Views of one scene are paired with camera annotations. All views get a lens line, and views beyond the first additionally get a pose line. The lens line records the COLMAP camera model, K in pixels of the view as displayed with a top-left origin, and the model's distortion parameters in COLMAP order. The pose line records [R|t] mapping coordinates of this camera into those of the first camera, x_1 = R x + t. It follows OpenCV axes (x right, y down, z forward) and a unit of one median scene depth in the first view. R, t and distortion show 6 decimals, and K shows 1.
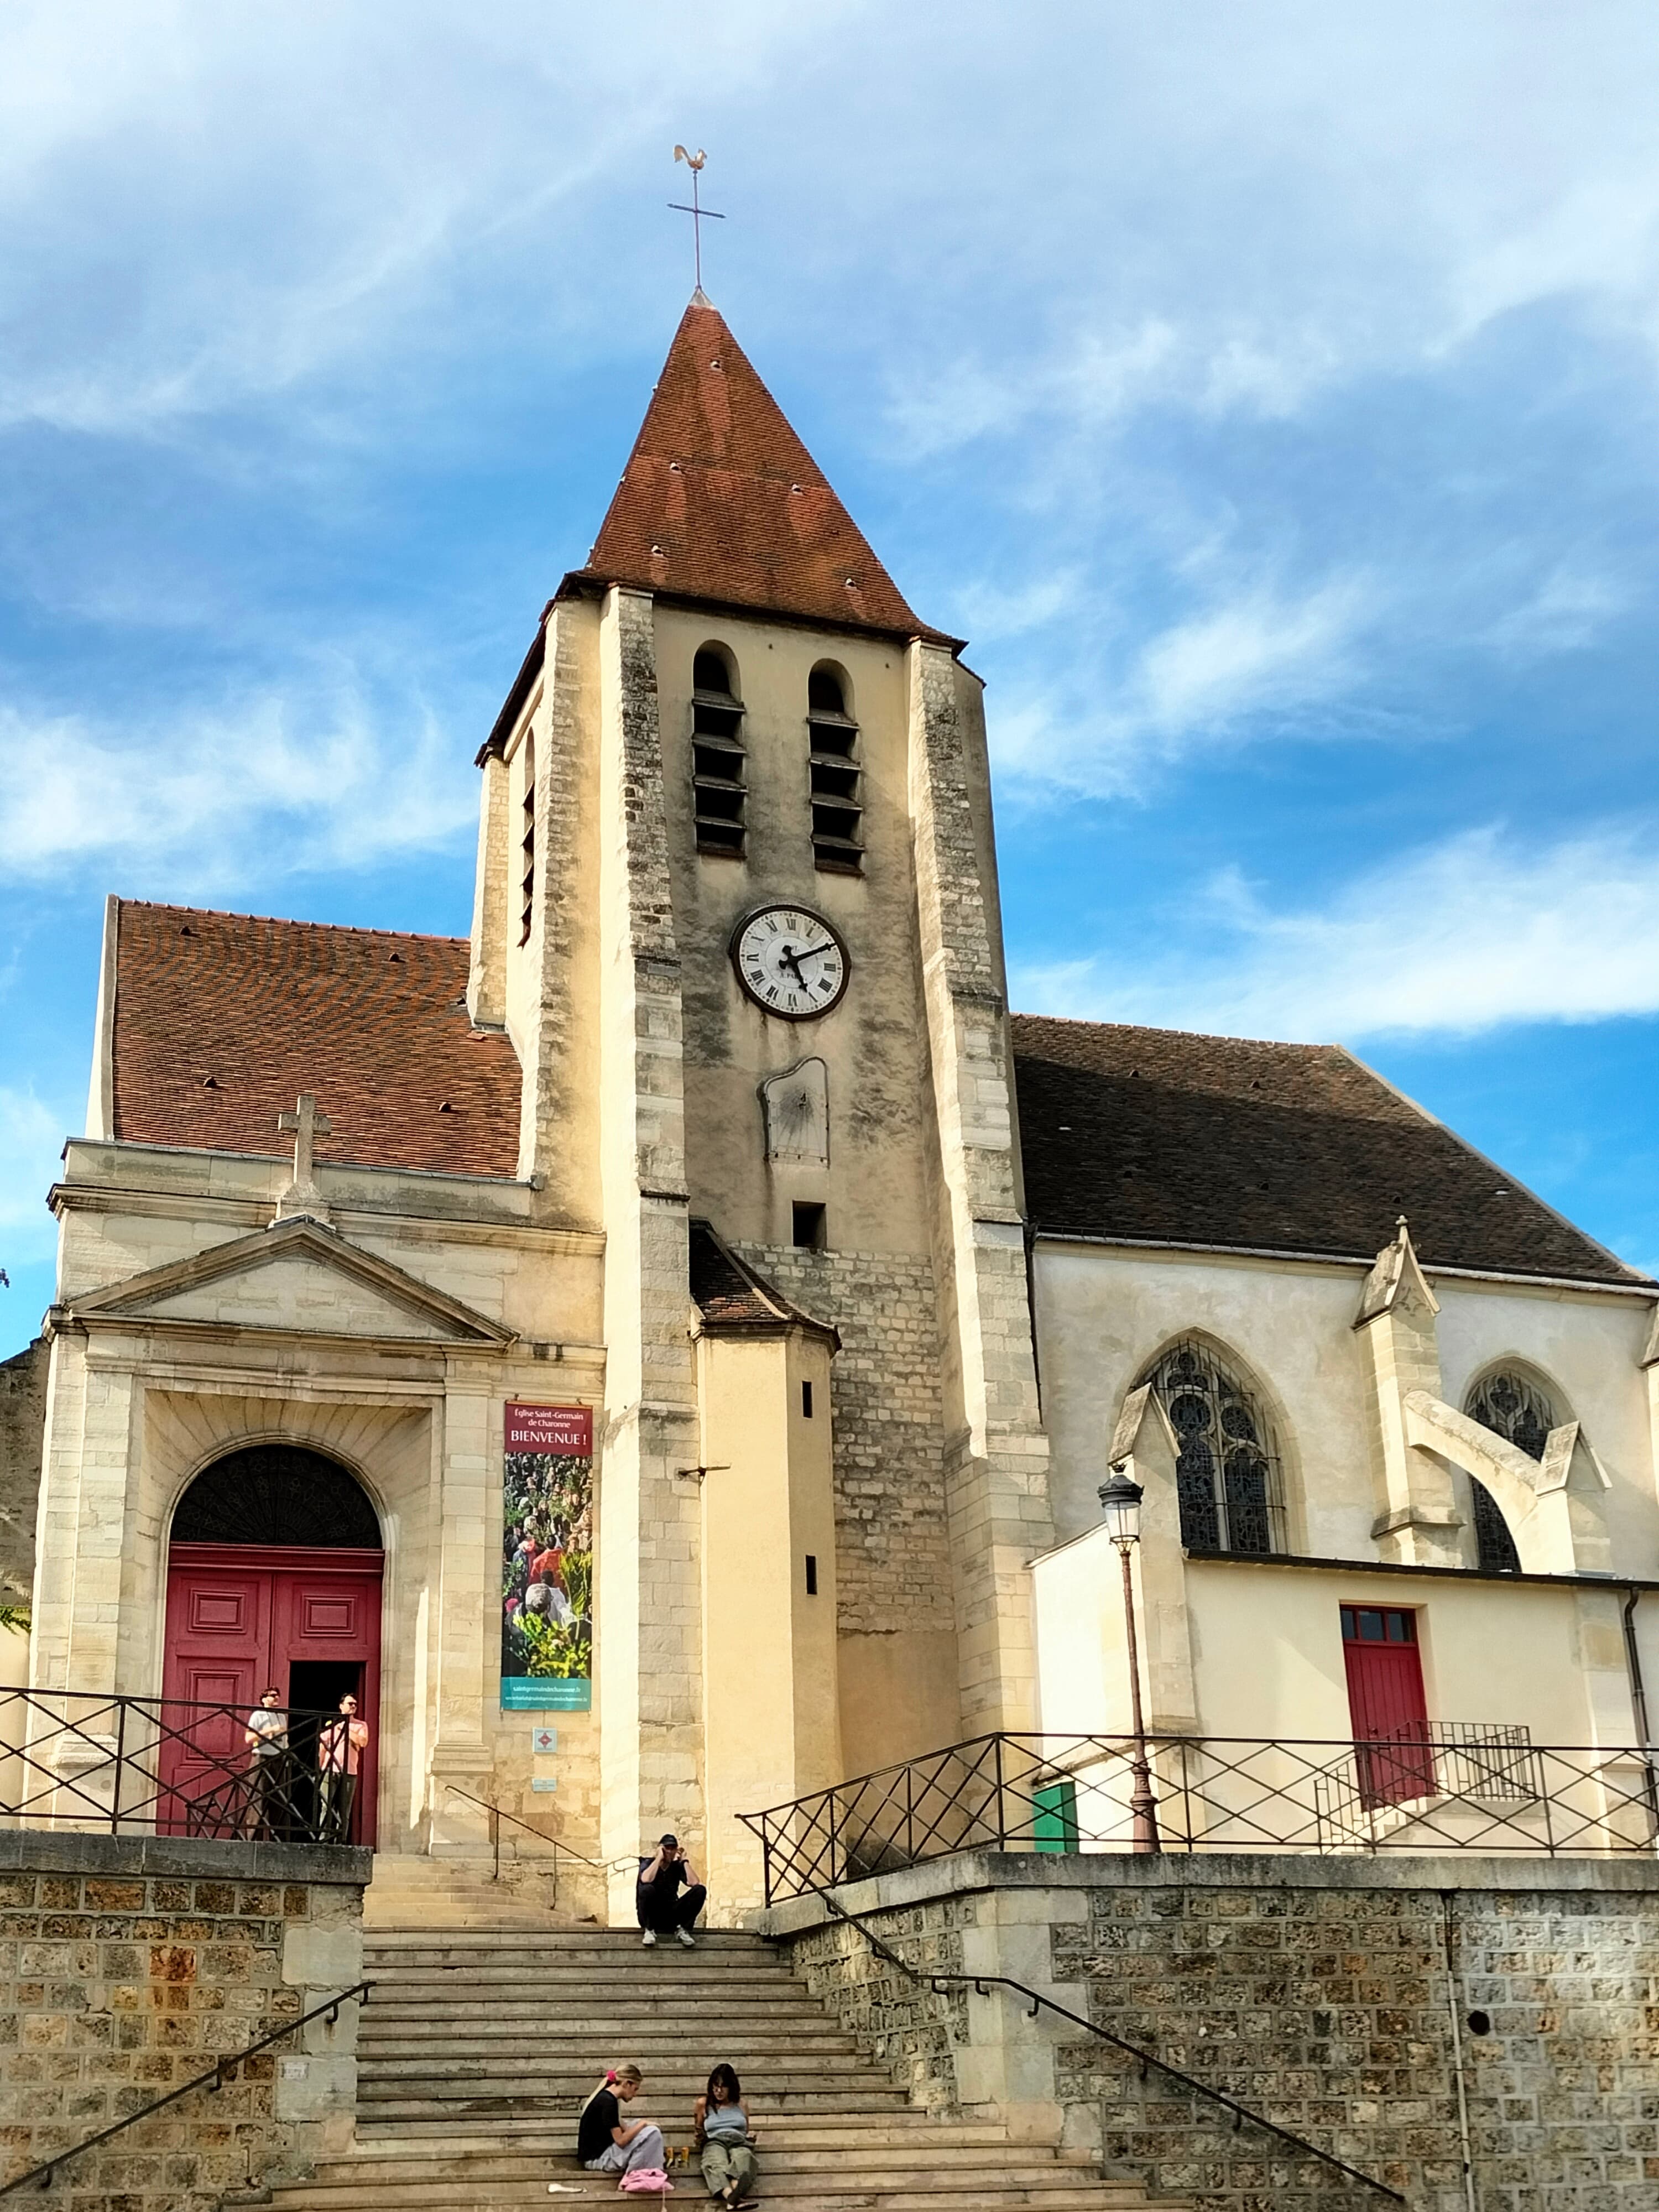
lens RADIAL K [[2810.0, 0, 834.7], [0, 2810.0, 1022.0], [0, 0, 1]] dist [0.129696, -0.266817]
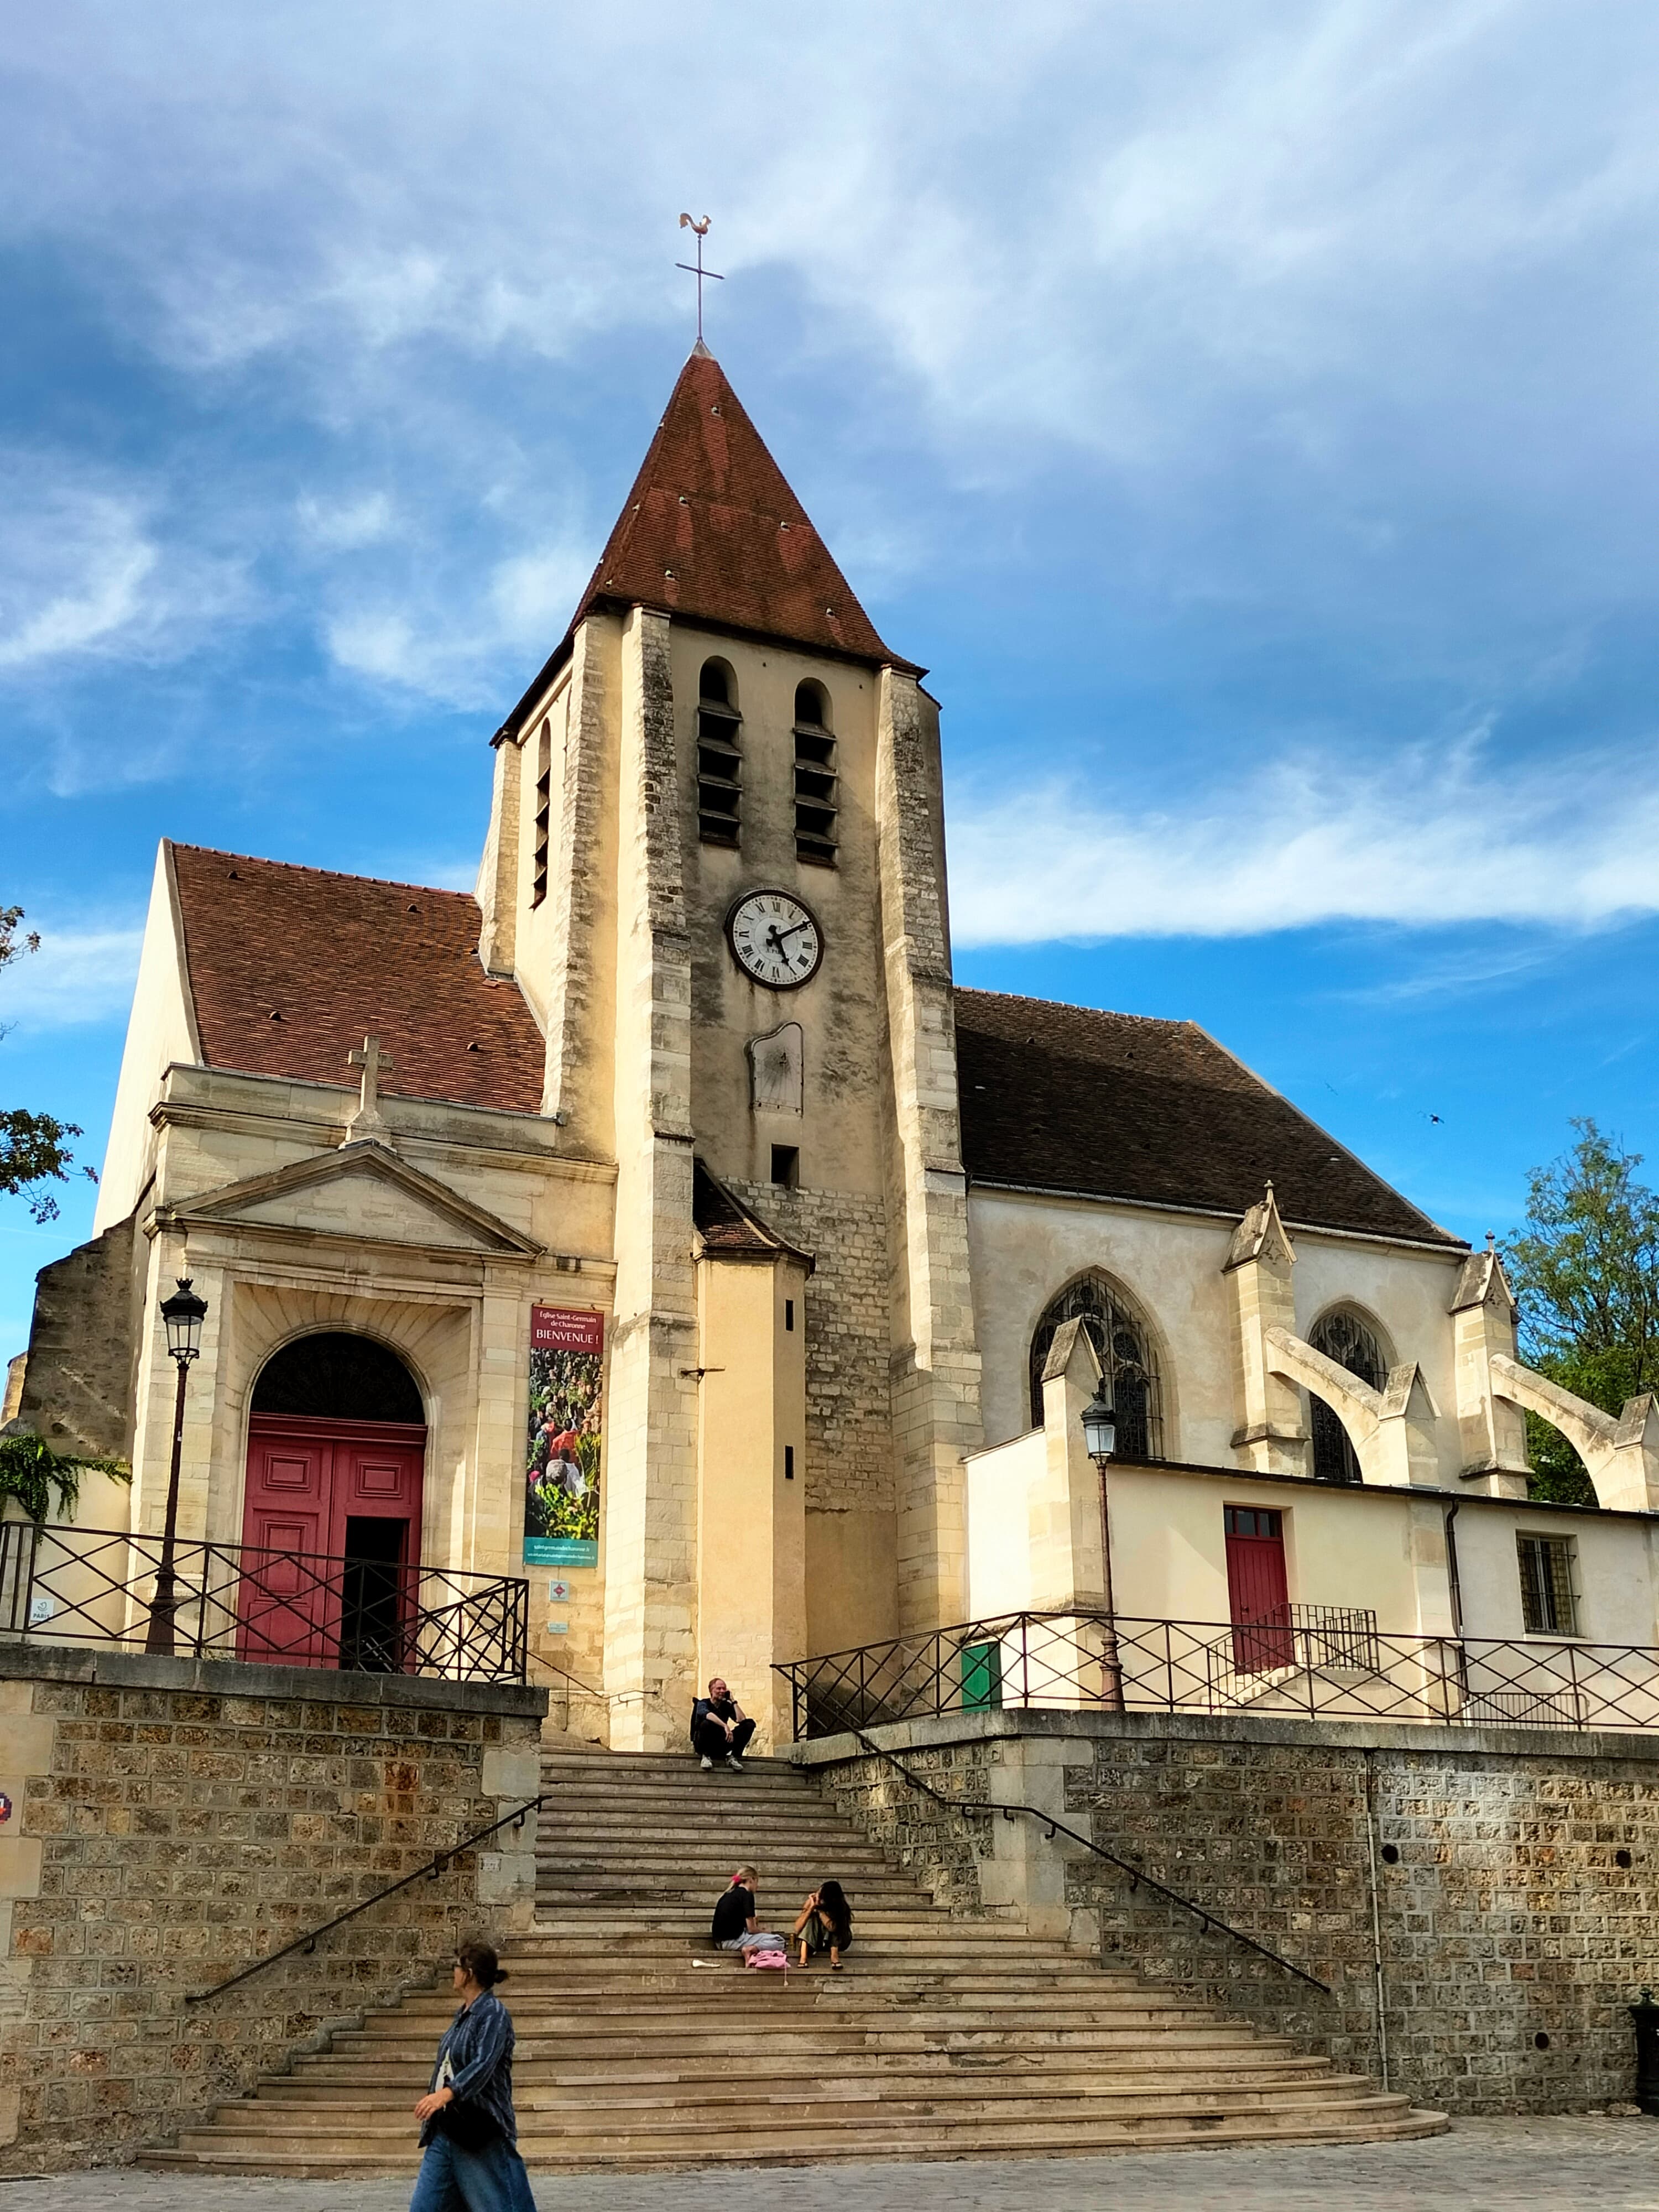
lens RADIAL K [[2517.4, 0, 829.5], [0, 2517.4, 1032.6], [0, 0, 1]] dist [0.130436, -0.284744]
pose [[0.995462, 0.055160, 0.077536, -0.083031], [-0.057962, 0.997727, 0.034356, -0.022904], [-0.075464, -0.038694, 0.996397, -0.058429]]
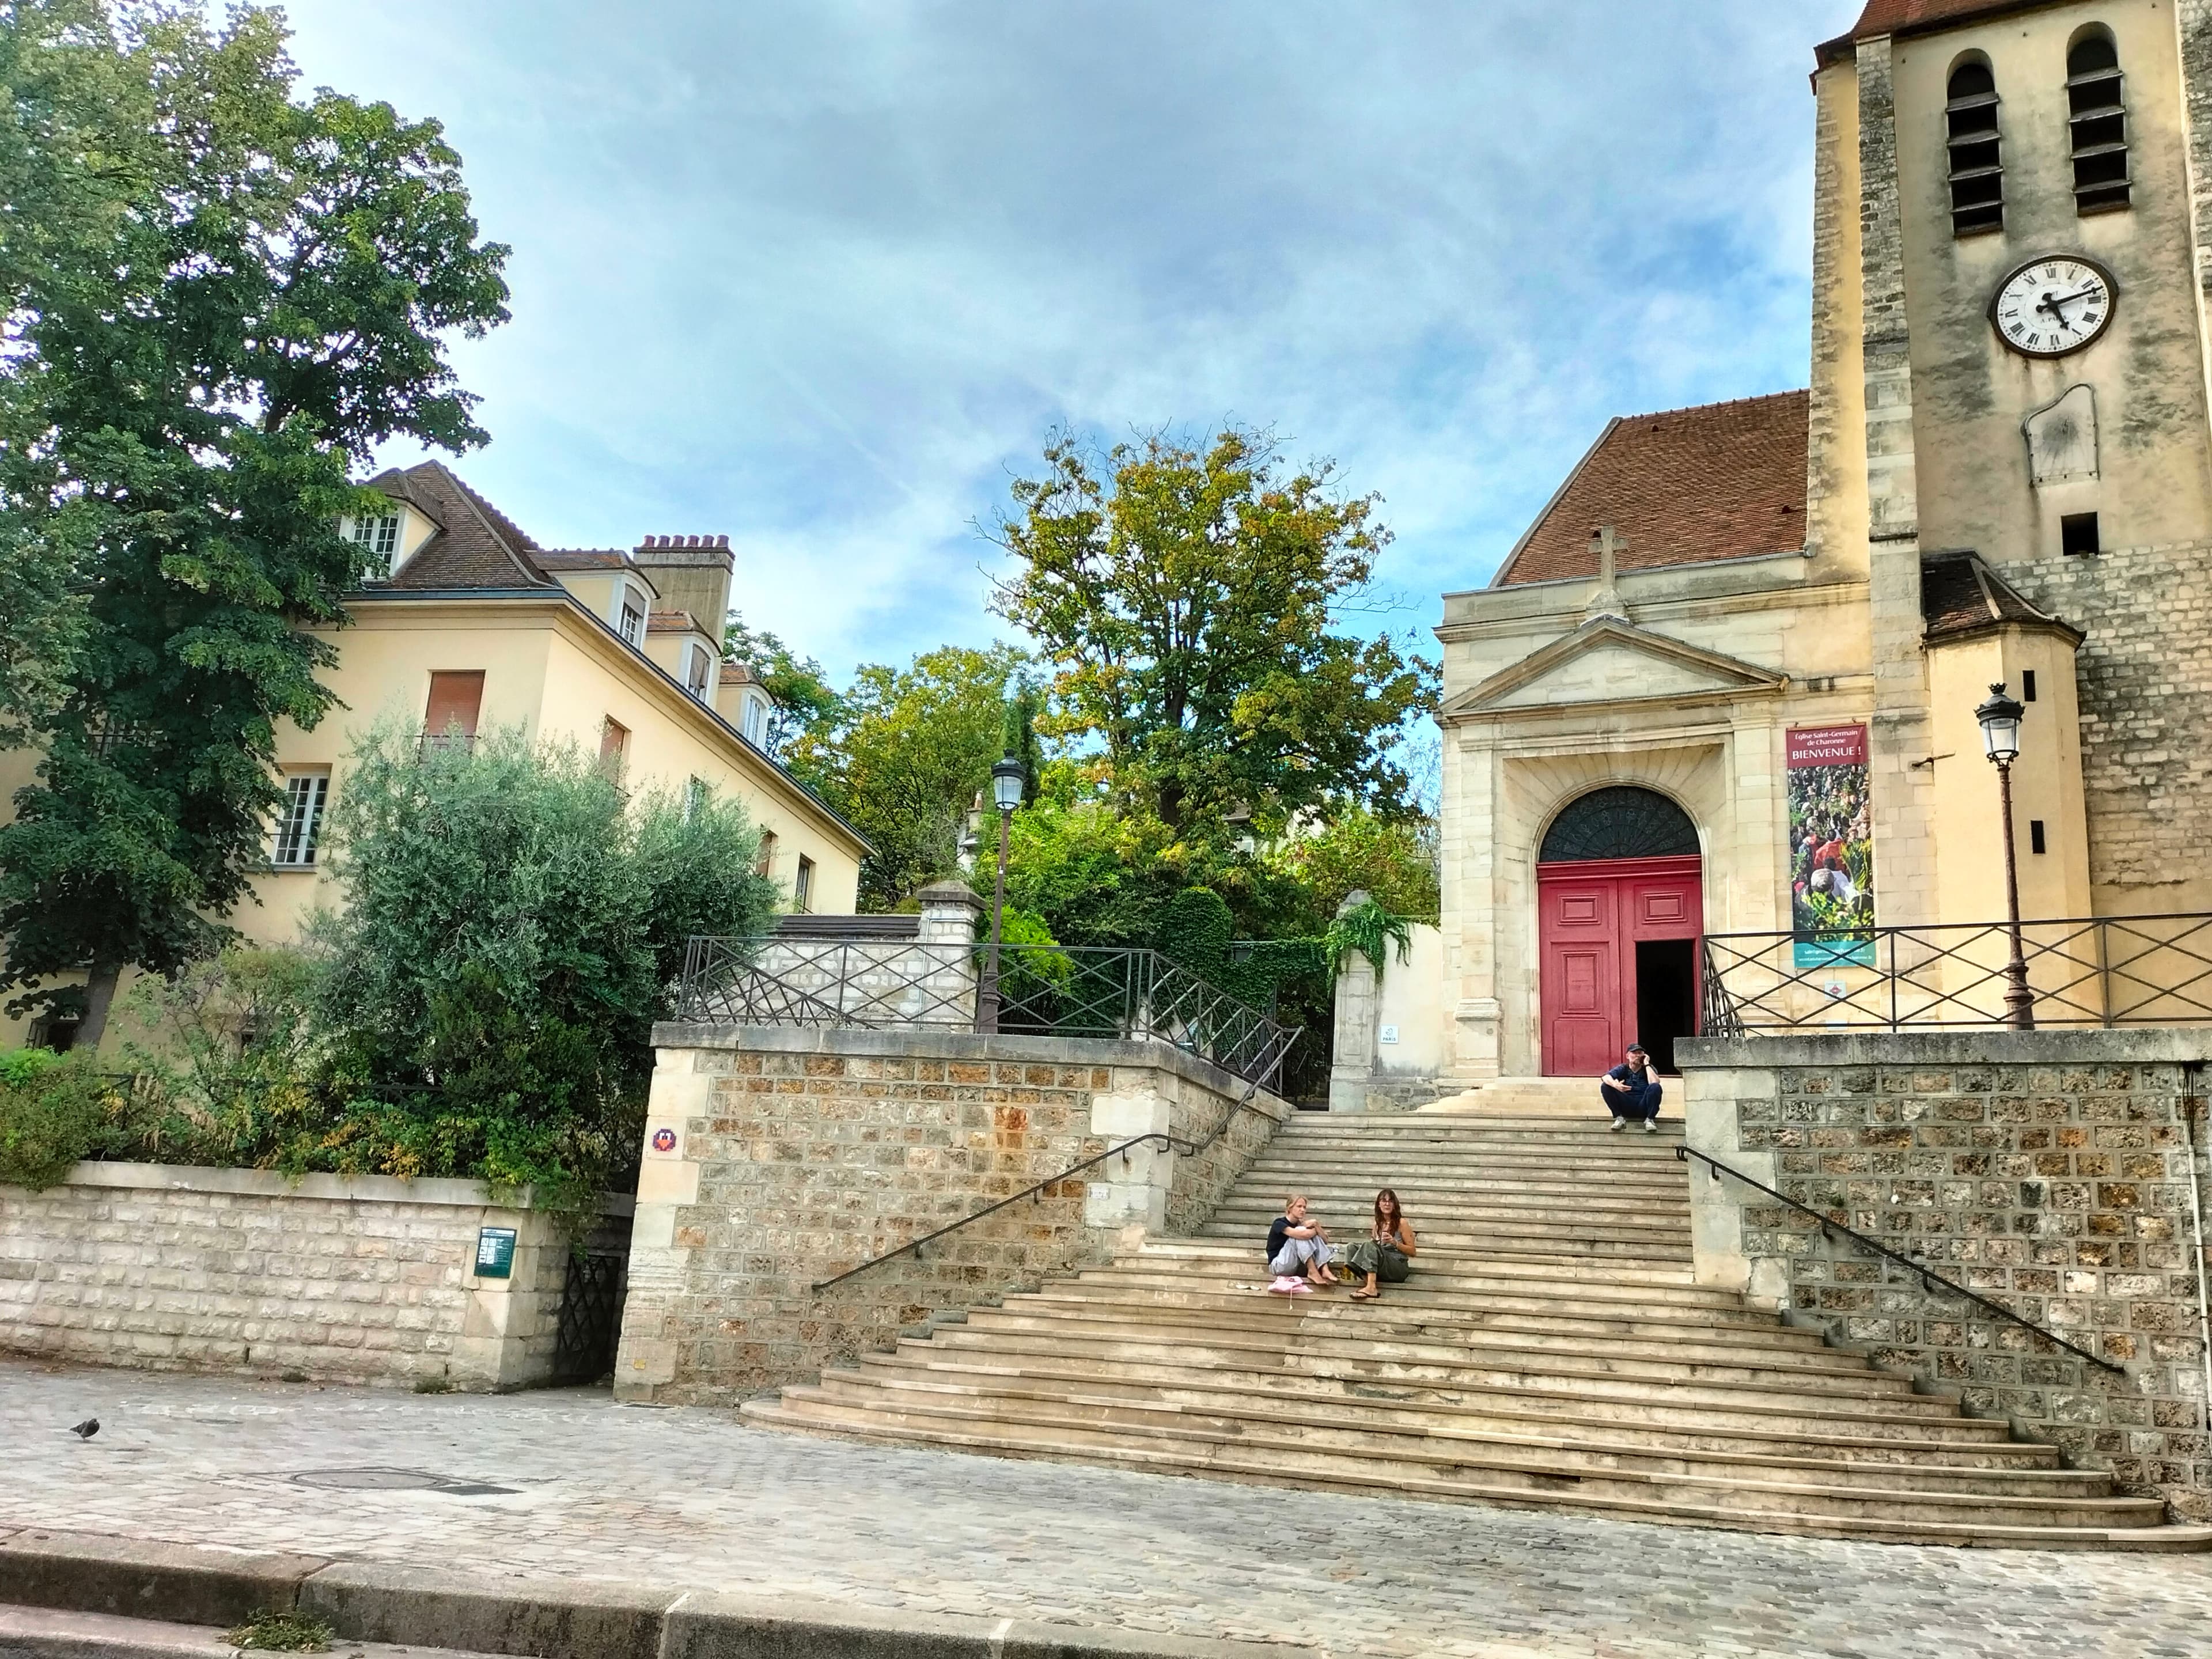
lens RADIAL K [[1866.4, 0, 1106.1], [0, 1866.4, 785.5], [0, 0, 1]] dist [0.084608, -0.155812]
pose [[0.670355, -0.132867, -0.730049, 0.289725], [0.206335, 0.978415, 0.011394, 0.089537], [0.712777, -0.158272, 0.683300, 0.223420]]
